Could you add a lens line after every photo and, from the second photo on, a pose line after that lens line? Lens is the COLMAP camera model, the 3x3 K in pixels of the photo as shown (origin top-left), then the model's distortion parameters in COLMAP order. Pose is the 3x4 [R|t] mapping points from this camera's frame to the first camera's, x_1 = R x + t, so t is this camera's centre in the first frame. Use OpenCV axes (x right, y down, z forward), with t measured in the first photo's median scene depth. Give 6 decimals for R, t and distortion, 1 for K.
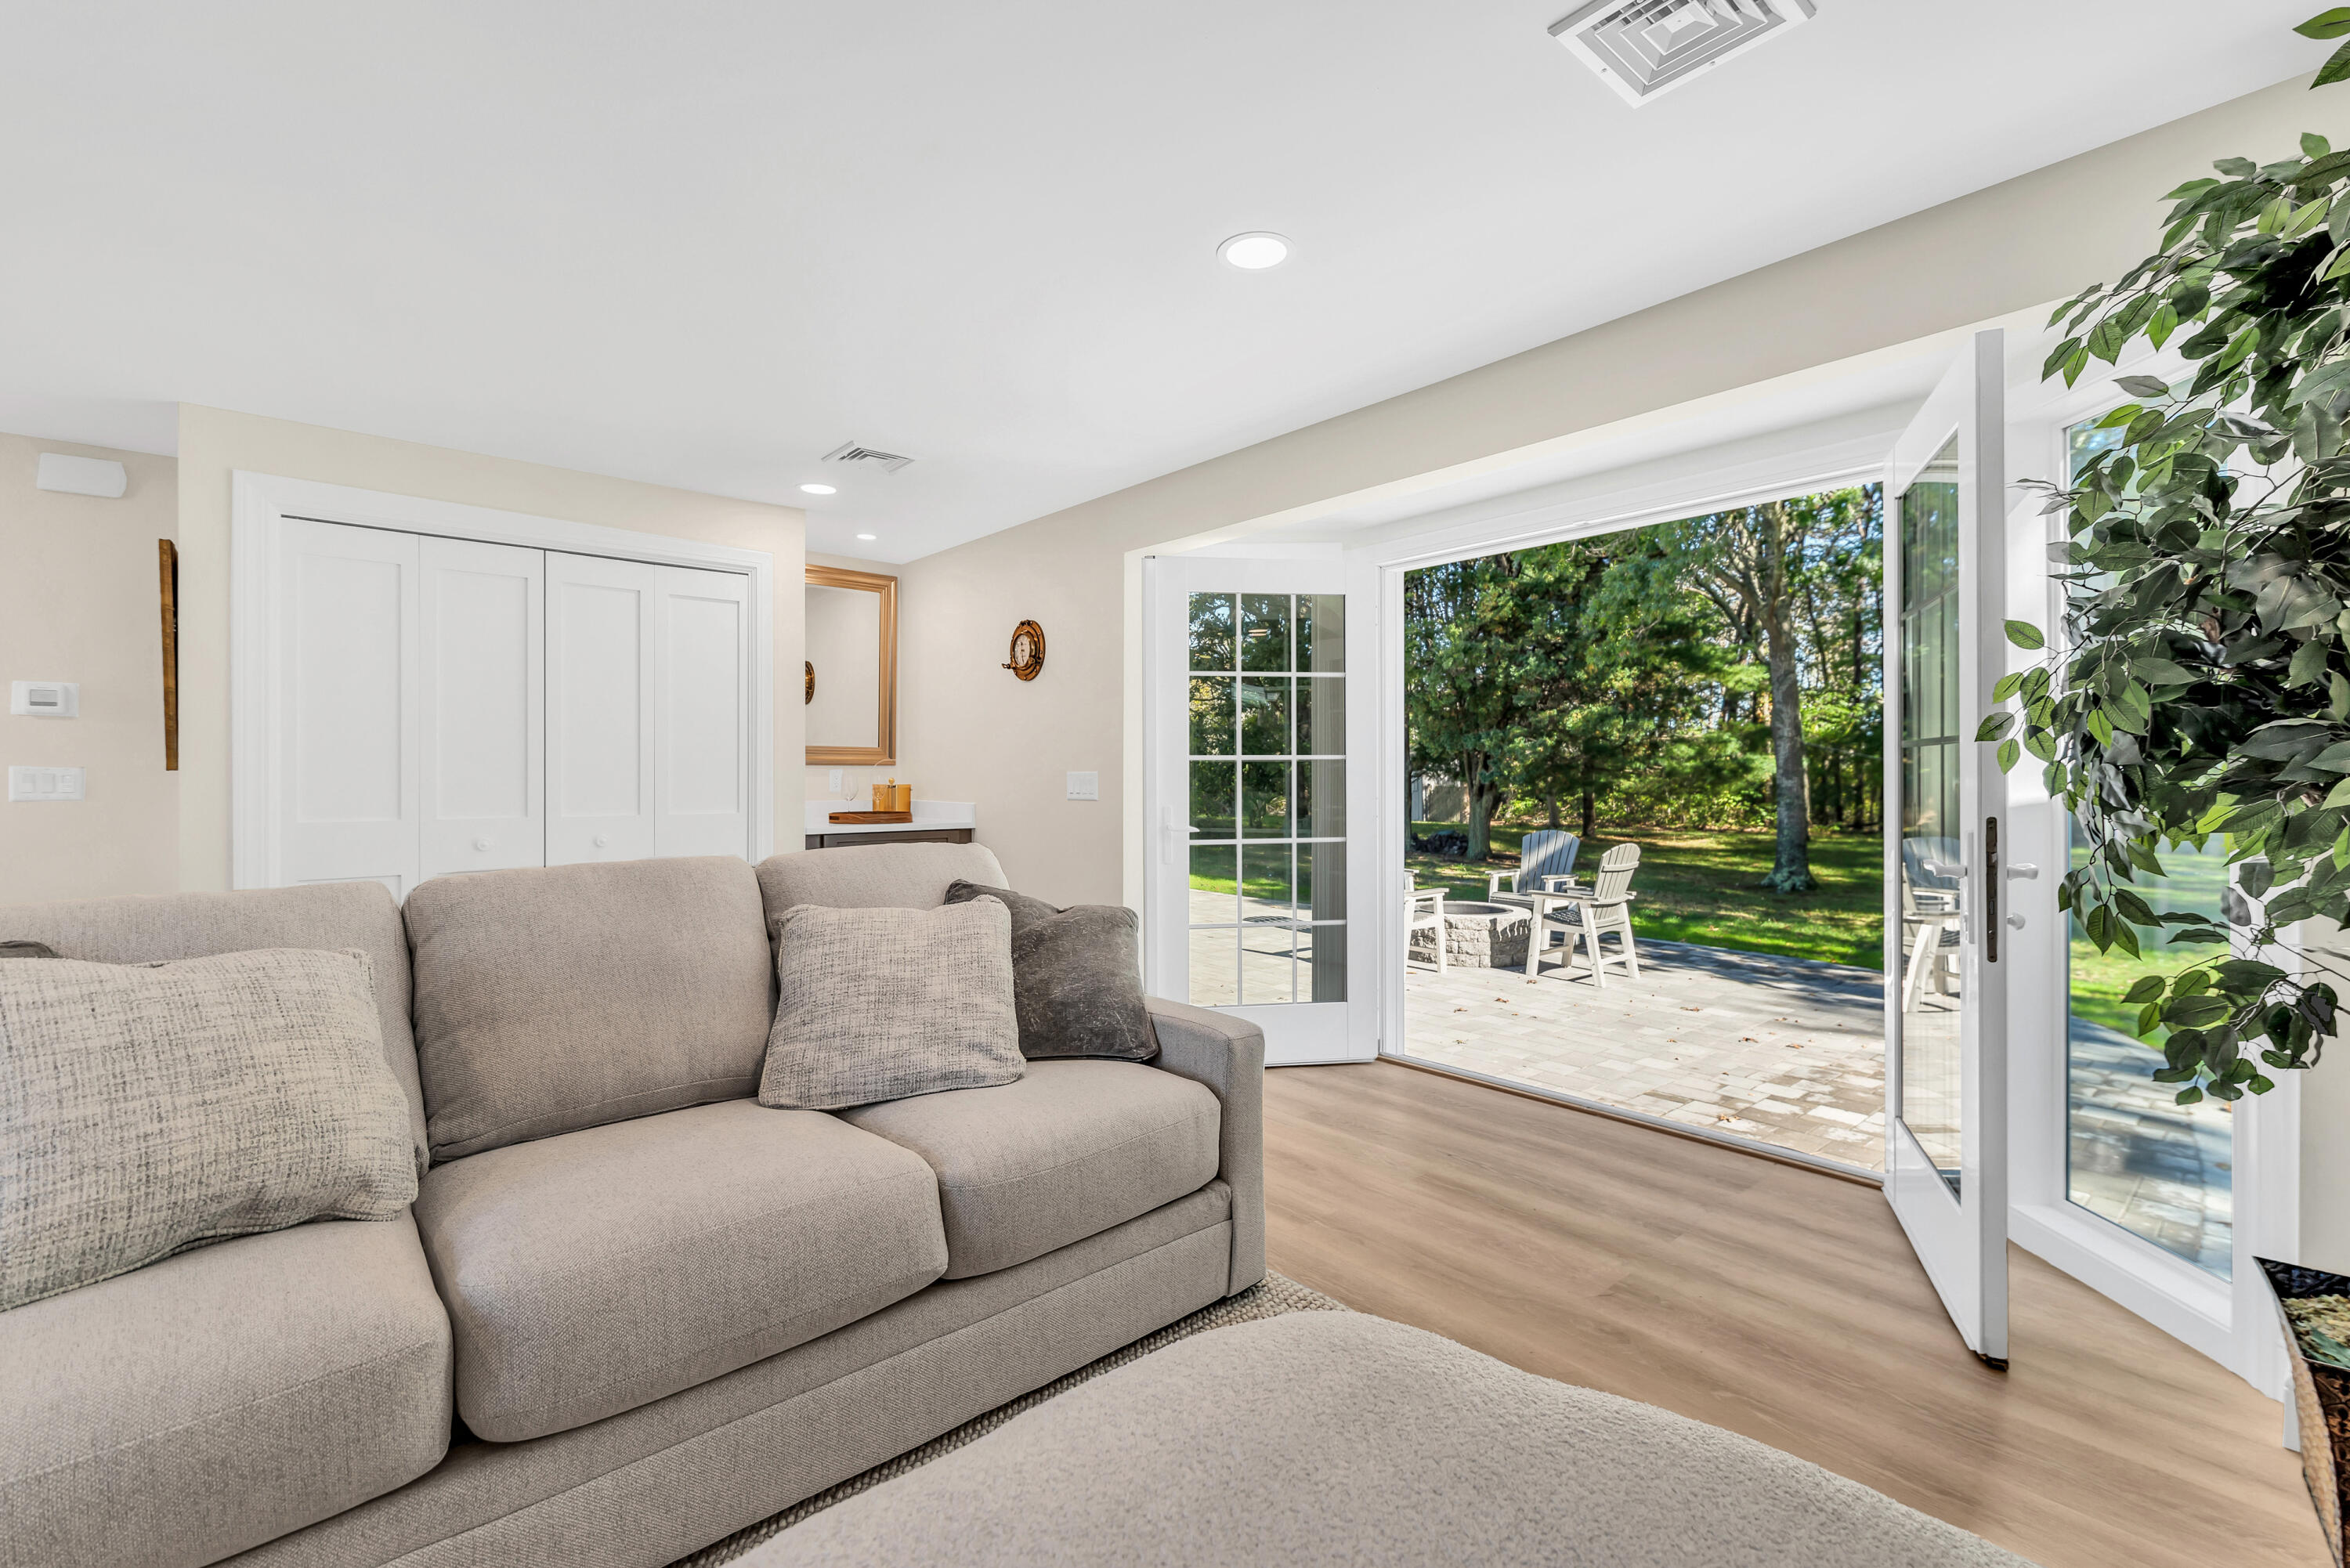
lens RADIAL K [[1017.0, 0, 1179.0], [0, 1017.0, 768.4], [0, 0, 1]] dist [0.000361, -0.000026]
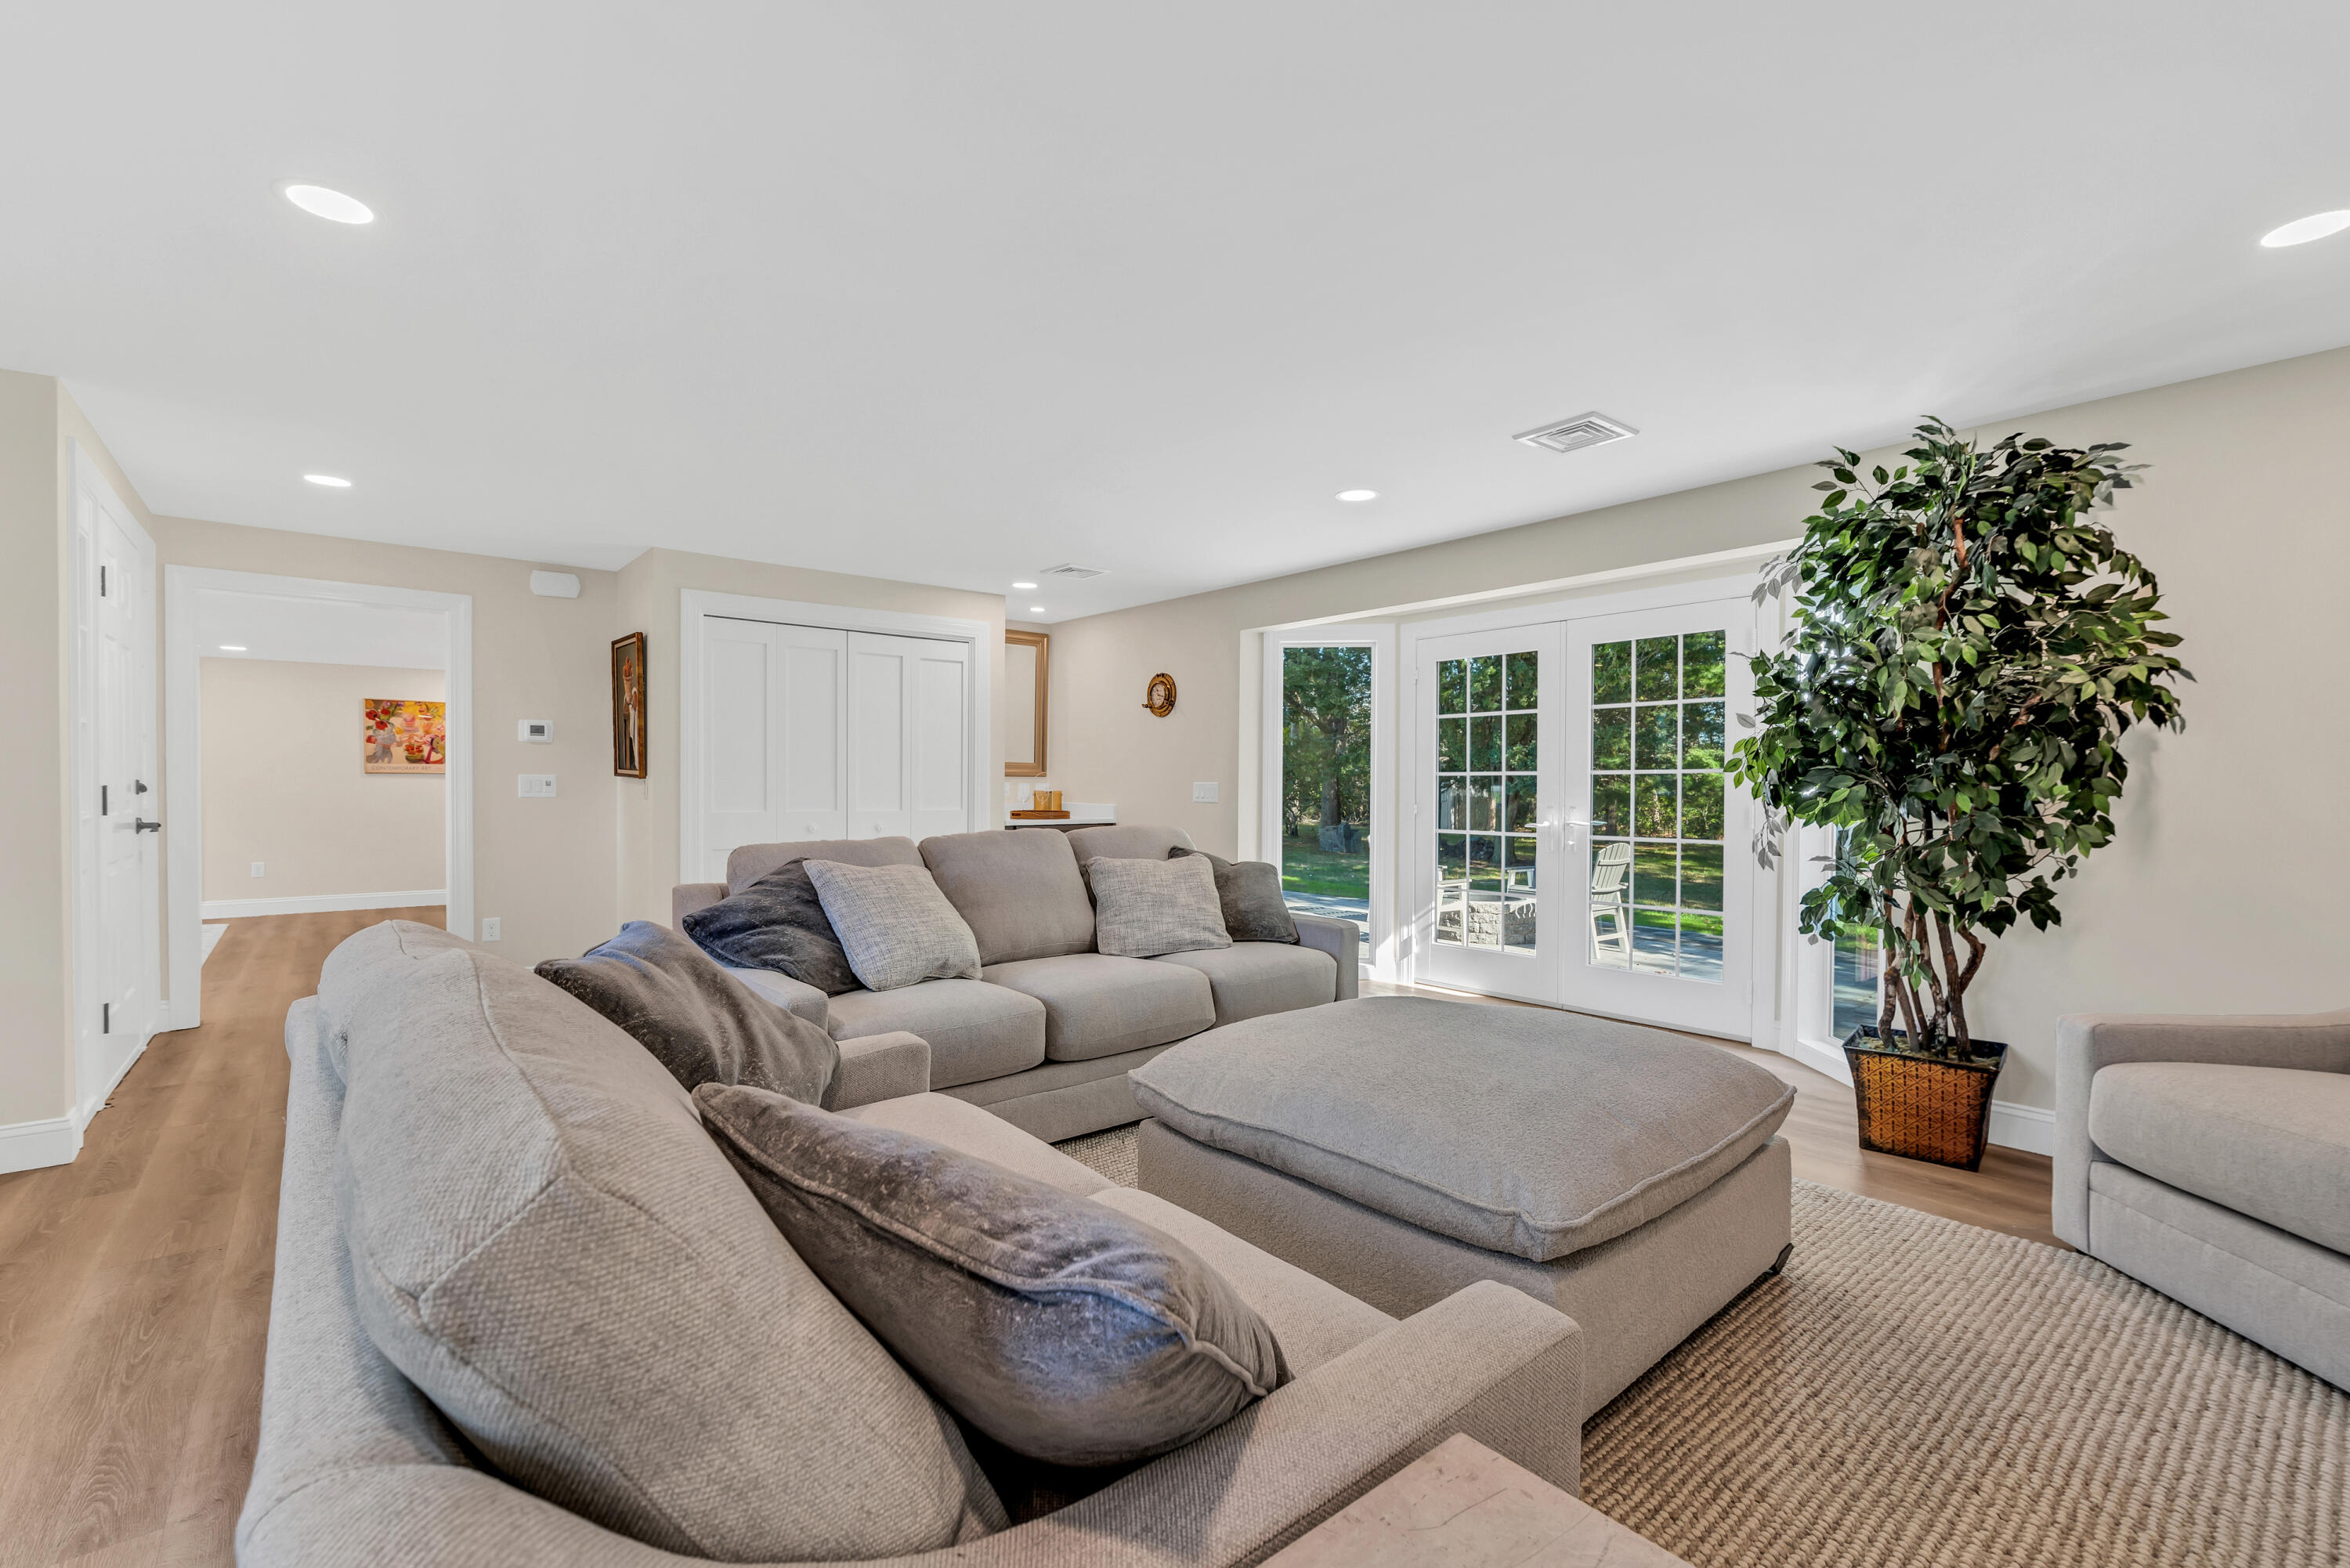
lens RADIAL K [[1017.0, 0, 1137.0], [0, 1017.0, 800.4], [0, 0, 1]] dist [0.000361, -0.000026]
pose [[0.997849, 0.007370, -0.065137, -0.108130], [-0.005907, 0.999727, 0.022613, -0.003782], [0.065285, -0.022180, 0.997620, -0.462676]]
